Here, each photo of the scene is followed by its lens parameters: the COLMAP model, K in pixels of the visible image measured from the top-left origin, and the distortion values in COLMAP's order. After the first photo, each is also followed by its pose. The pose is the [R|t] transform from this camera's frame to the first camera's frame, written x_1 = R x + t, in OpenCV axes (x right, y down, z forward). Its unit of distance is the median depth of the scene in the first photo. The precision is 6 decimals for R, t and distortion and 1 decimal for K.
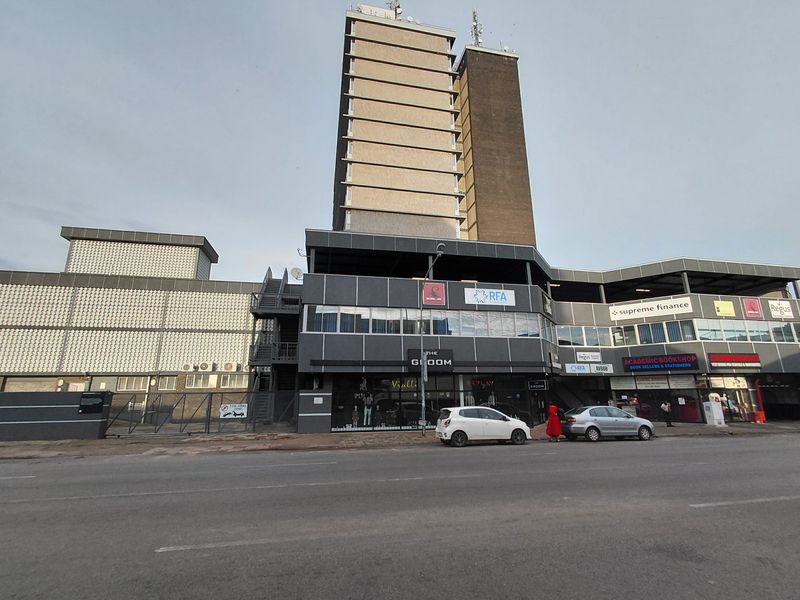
lens RADIAL K [[374.5, 0, 401.6], [0, 374.5, 302.7], [0, 0, 1]] dist [0.004032, 0.002206]
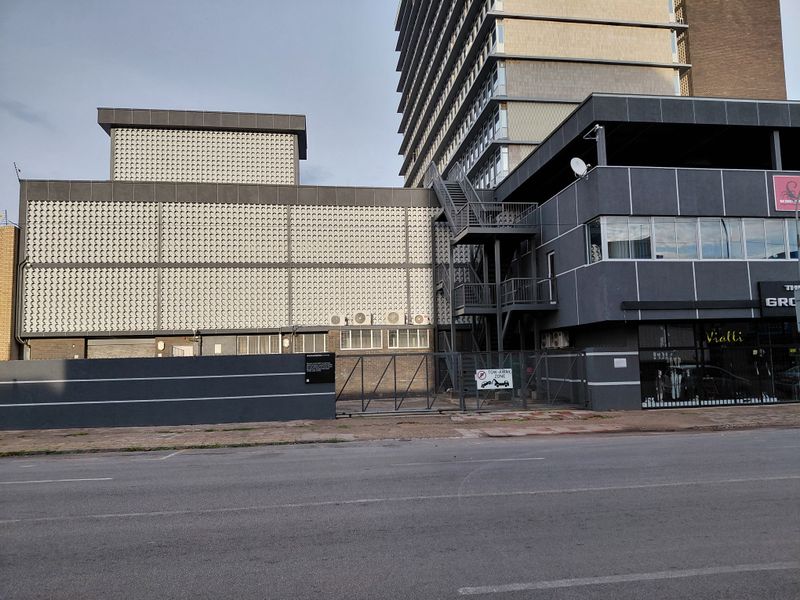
lens RADIAL K [[594.3, 0, 400.5], [0, 594.3, 307.7], [0, 0, 1]] dist [0.098020, -0.161548]
pose [[0.998034, -0.021637, -0.058828, -0.406369], [0.030116, 0.988632, 0.147310, -0.002343], [0.054972, -0.148792, 0.987339, -0.042534]]
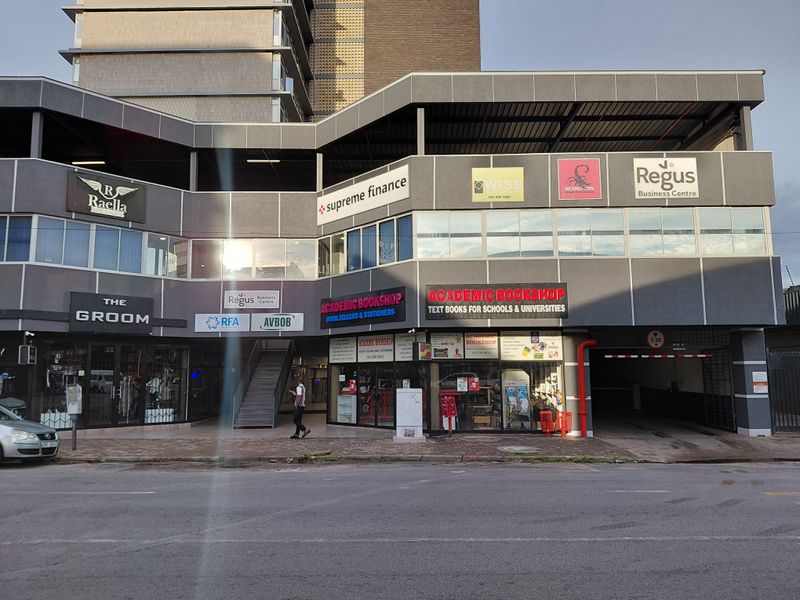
lens RADIAL K [[594.3, 0, 405.9], [0, 594.3, 303.7], [0, 0, 1]] dist [0.098020, -0.161548]
pose [[0.976865, -0.020246, -0.212894, 0.867566], [0.047524, 0.991168, 0.123807, 0.060197], [0.208507, -0.131061, 0.969200, 0.264983]]
